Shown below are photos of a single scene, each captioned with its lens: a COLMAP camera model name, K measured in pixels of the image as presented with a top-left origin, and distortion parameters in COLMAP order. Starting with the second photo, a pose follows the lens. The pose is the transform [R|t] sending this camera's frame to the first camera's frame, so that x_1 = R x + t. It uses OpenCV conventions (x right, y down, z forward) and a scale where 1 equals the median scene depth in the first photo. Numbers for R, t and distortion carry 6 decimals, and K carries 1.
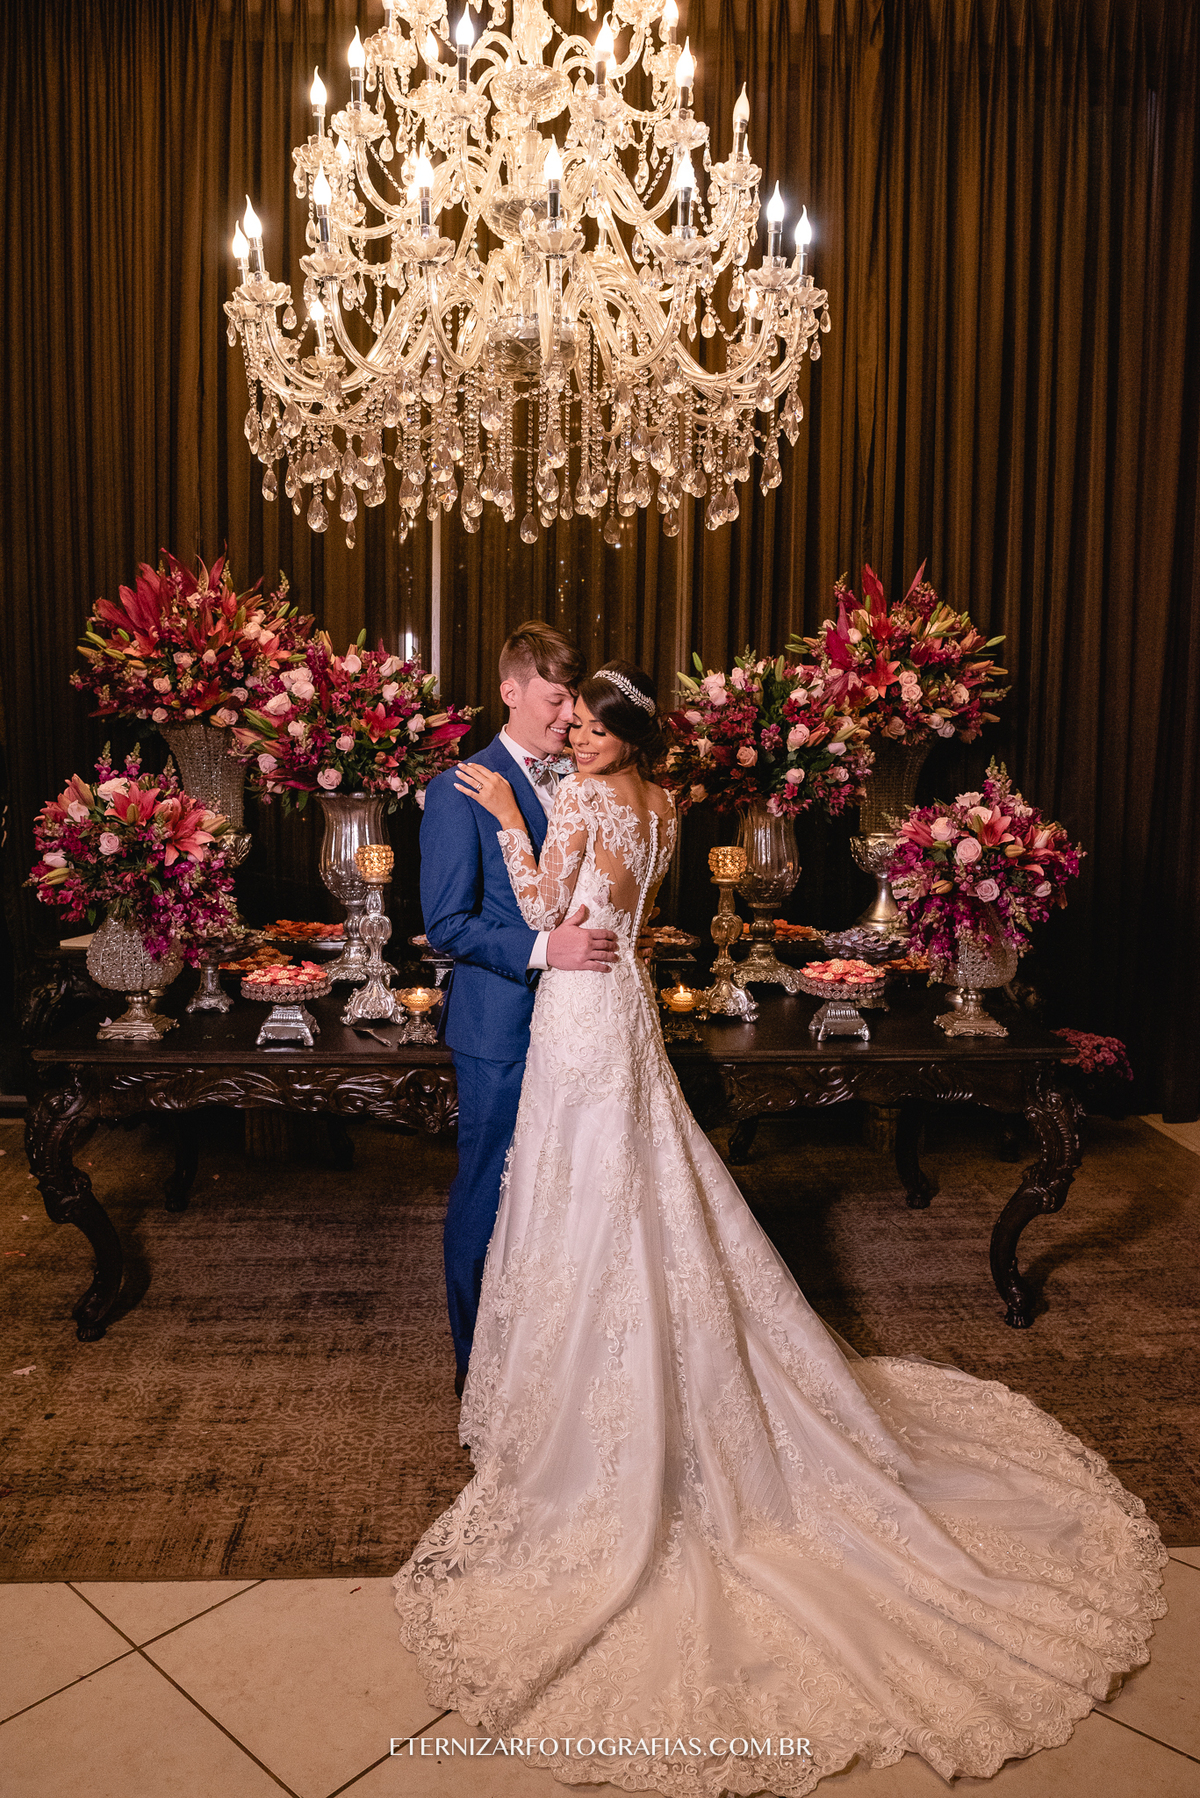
lens RADIAL K [[1226.5, 0, 594.8], [0, 1226.5, 881.4], [0, 0, 1]] dist [-0.011319, -0.001688]
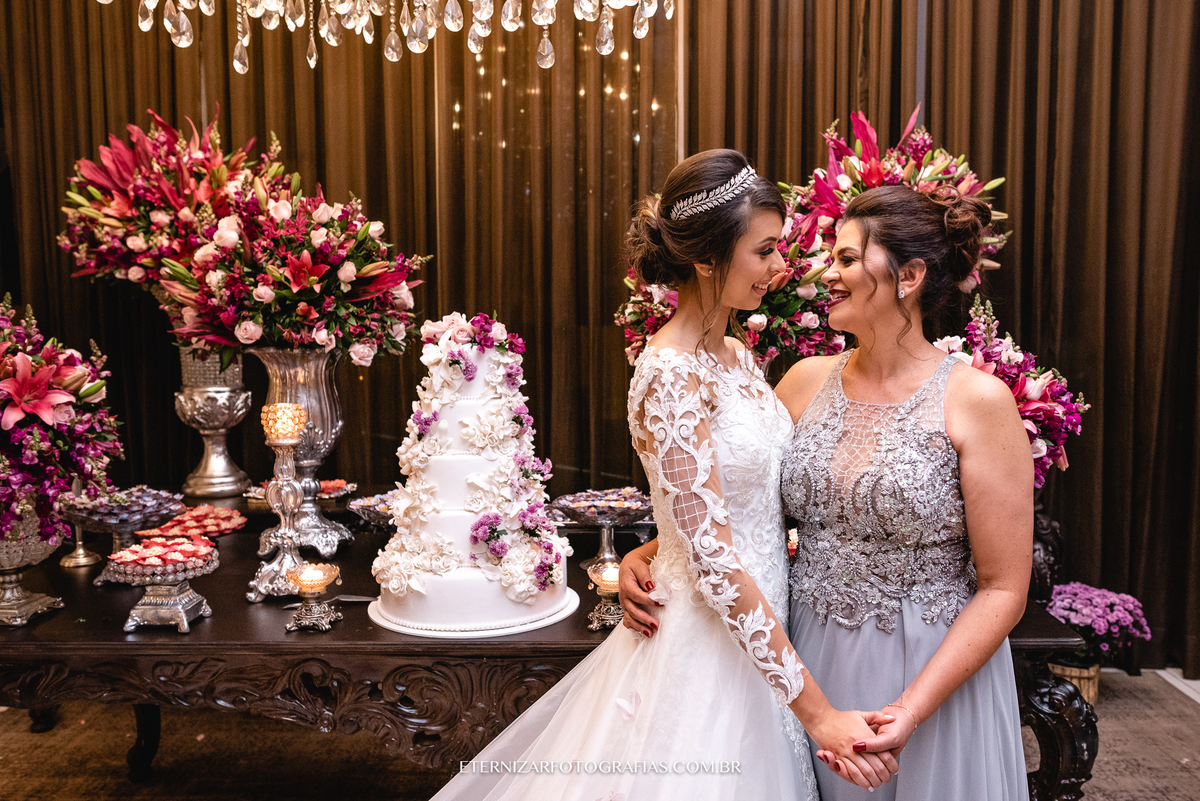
lens RADIAL K [[1039.9, 0, 603.5], [0, 1039.9, 412.7], [0, 0, 1]] dist [0.016556, 0.008154]
pose [[0.997943, -0.008621, -0.063522, 0.091251], [0.007593, 0.999836, -0.016414, -0.007054], [0.063653, 0.015898, 0.997845, 0.210320]]
